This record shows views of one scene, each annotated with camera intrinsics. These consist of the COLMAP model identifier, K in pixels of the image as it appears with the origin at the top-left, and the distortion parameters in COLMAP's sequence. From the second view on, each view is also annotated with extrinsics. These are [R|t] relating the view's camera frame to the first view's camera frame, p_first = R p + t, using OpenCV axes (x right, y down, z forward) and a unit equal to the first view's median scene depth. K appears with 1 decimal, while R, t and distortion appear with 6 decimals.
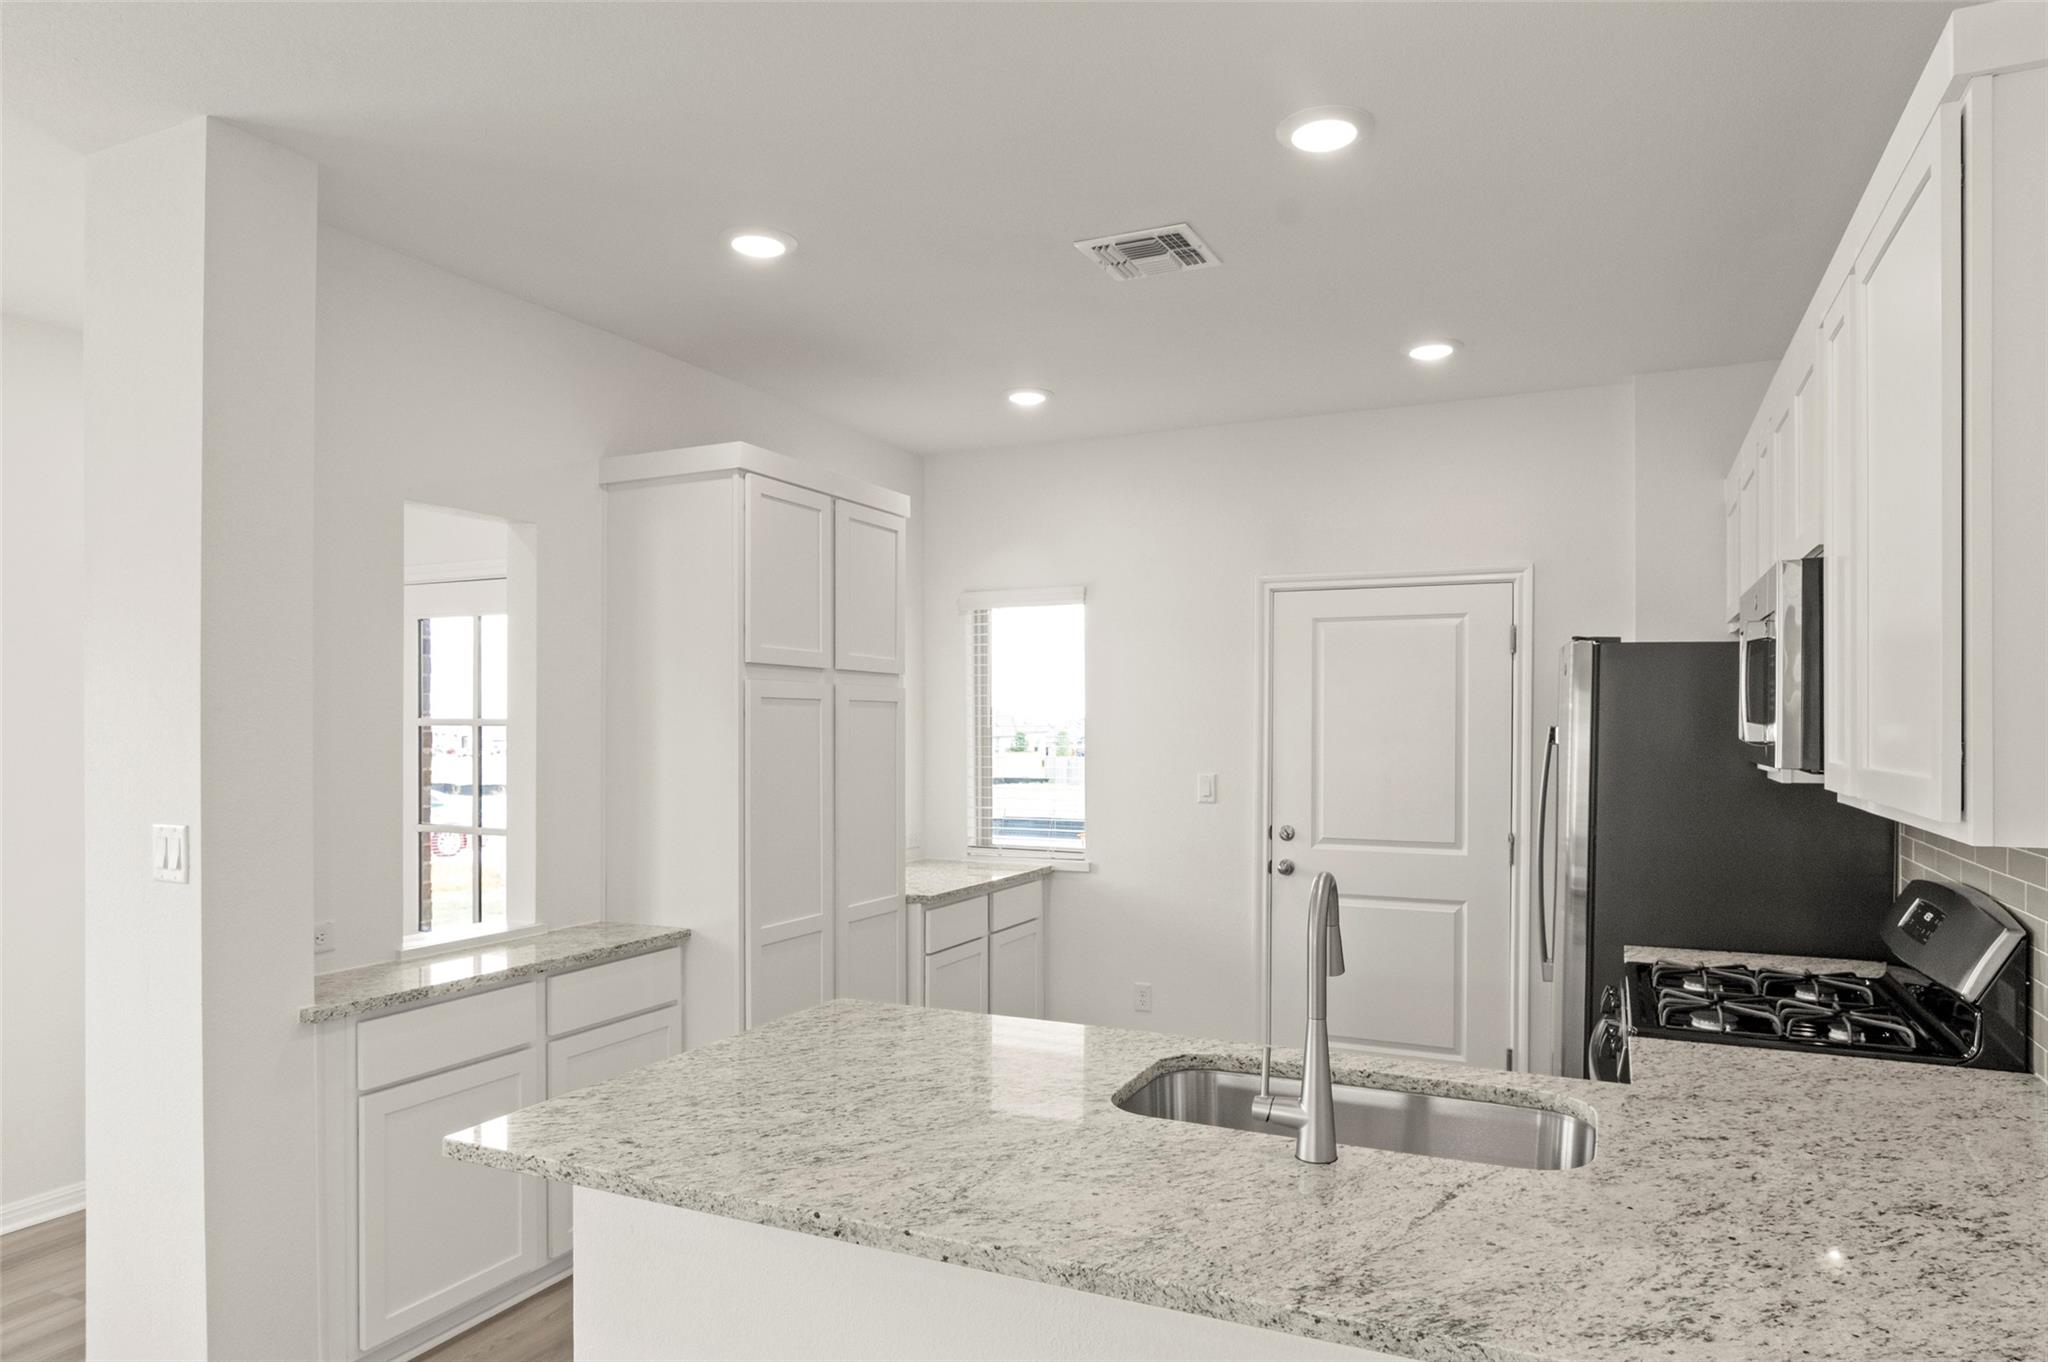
lens RADIAL K [[1194.5, 0, 1032.7], [0, 1194.5, 723.4], [0, 0, 1]] dist [-0.003798, 0.002057]
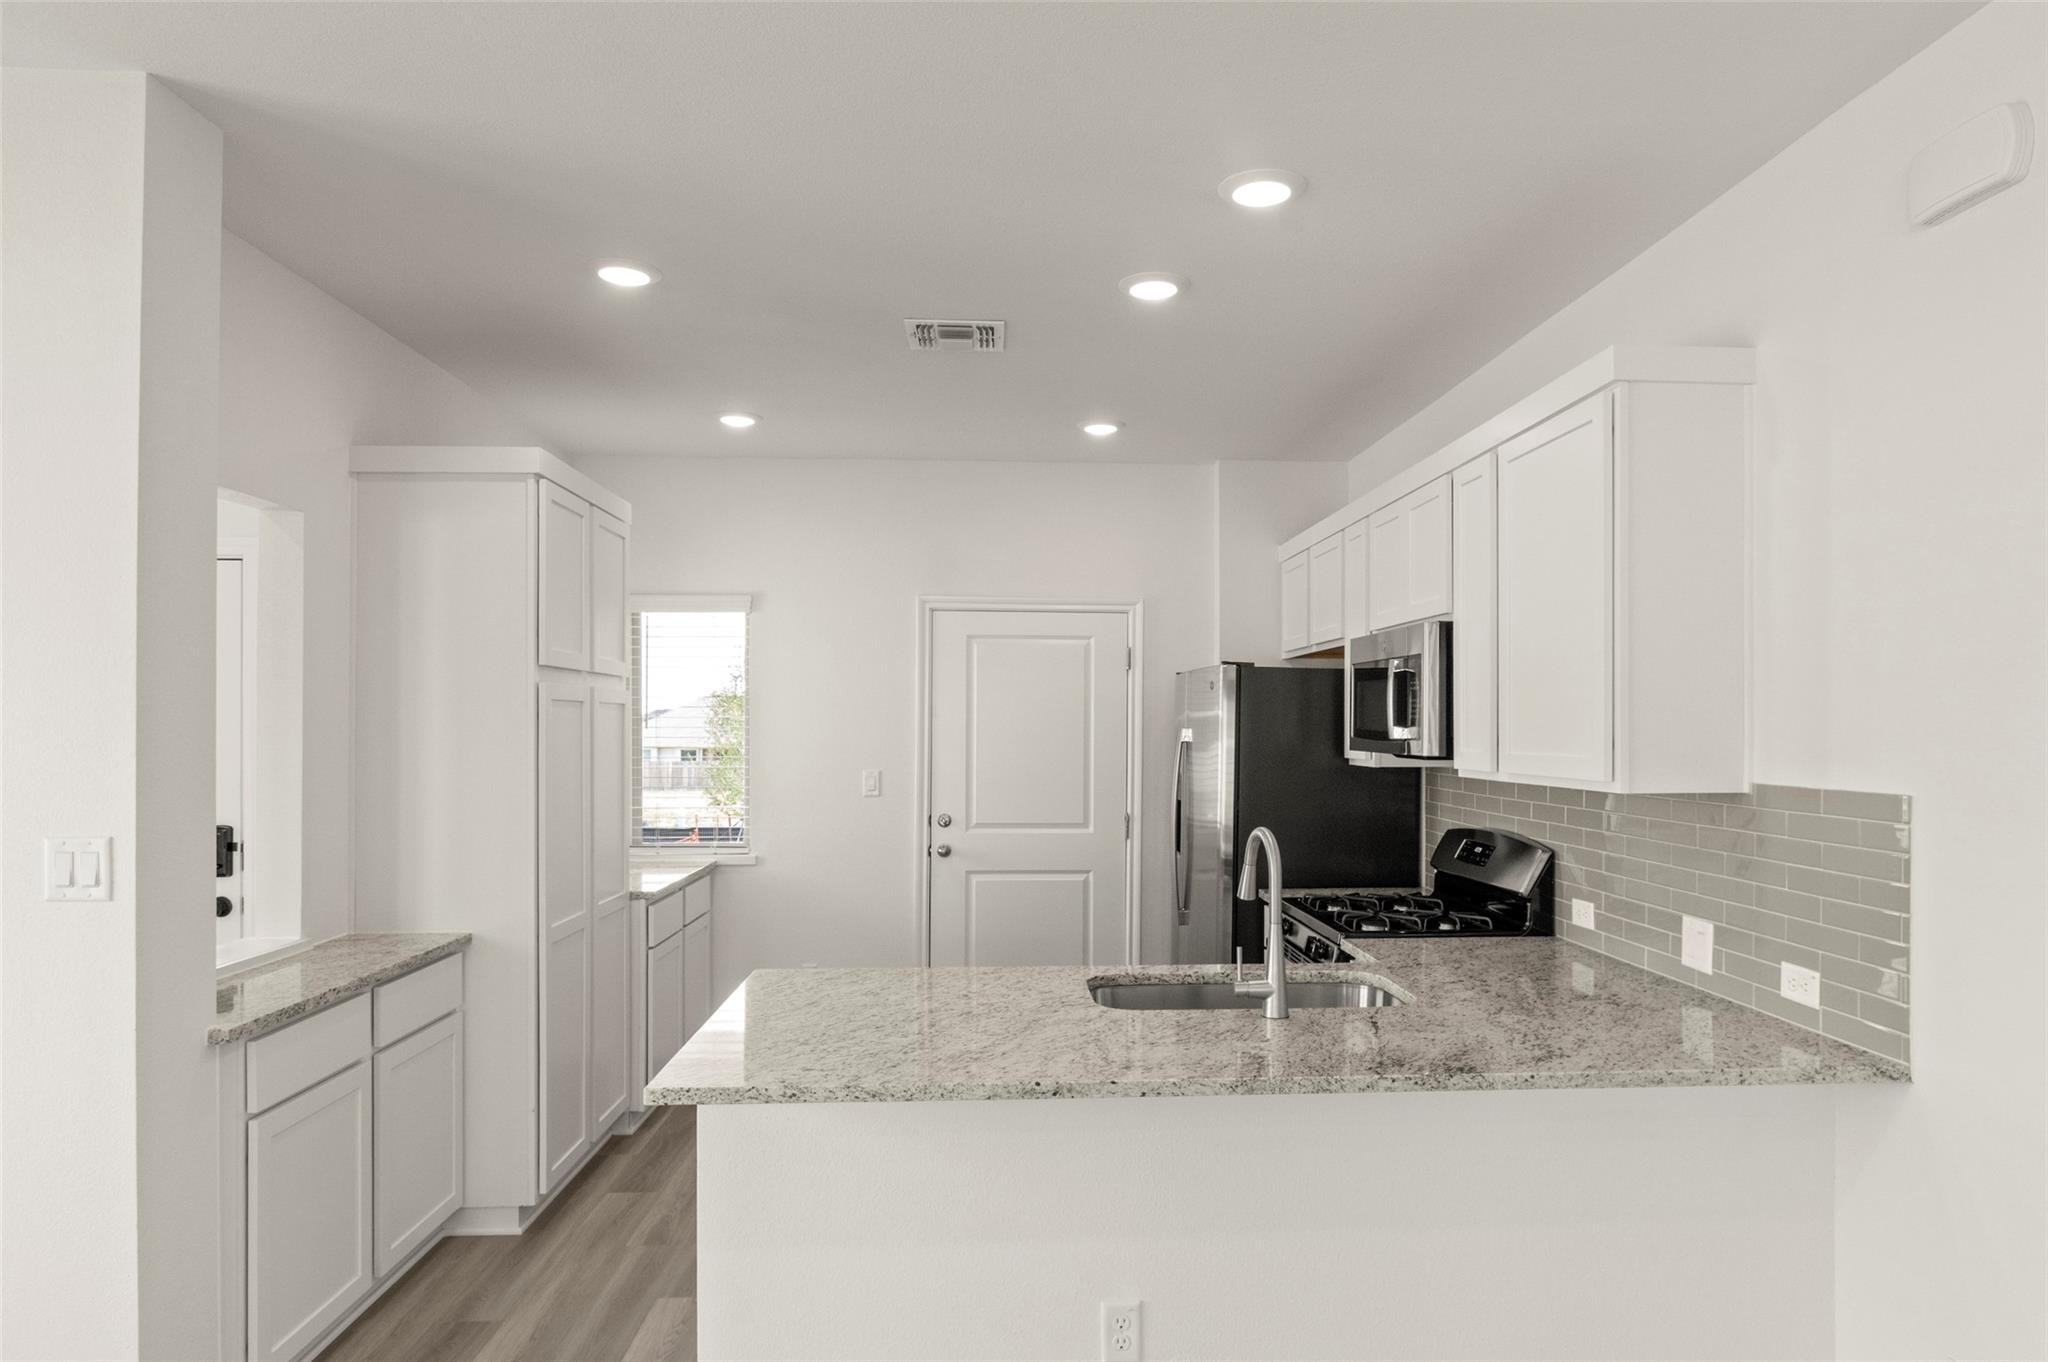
lens RADIAL K [[1194.5, 0, 1032.7], [0, 1194.5, 723.4], [0, 0, 1]] dist [-0.003798, 0.002057]
pose [[0.890581, 0.002124, 0.454820, -0.453715], [-0.001902, 0.999998, -0.000944, -0.002169], [-0.454821, -0.000024, 0.890583, -0.126884]]
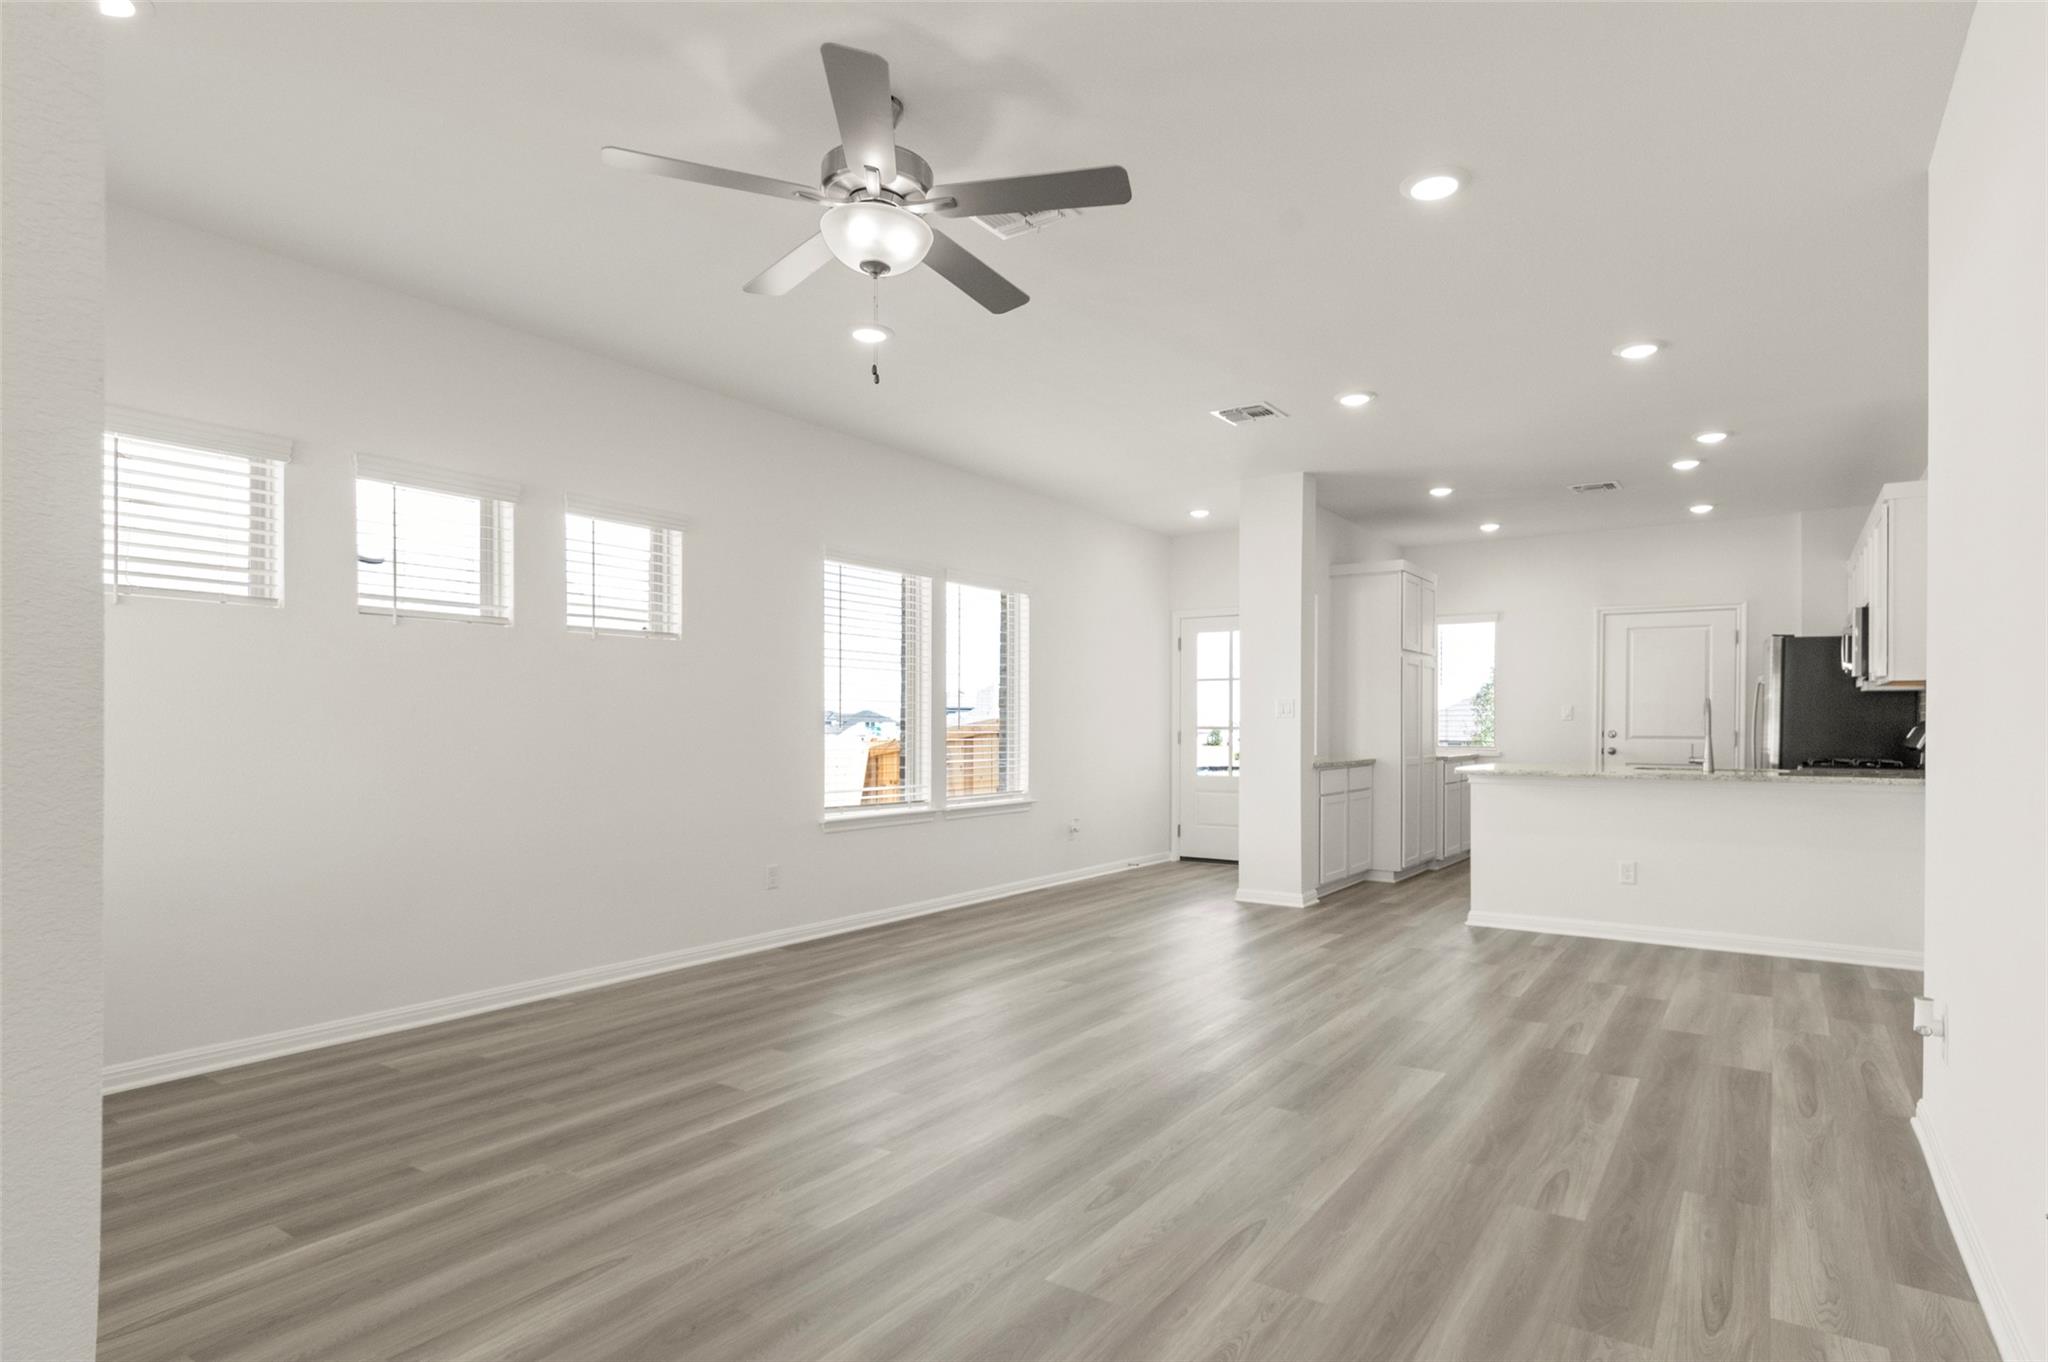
lens RADIAL K [[971.4, 0, 1105.1], [0, 971.4, 717.2], [0, 0, 1]] dist [-0.000087, 0.000009]
pose [[0.988162, 0.002472, -0.153395, -0.742796], [-0.002153, 0.999995, 0.002251, 0.118158], [0.153400, -0.001894, 0.988162, -1.472420]]
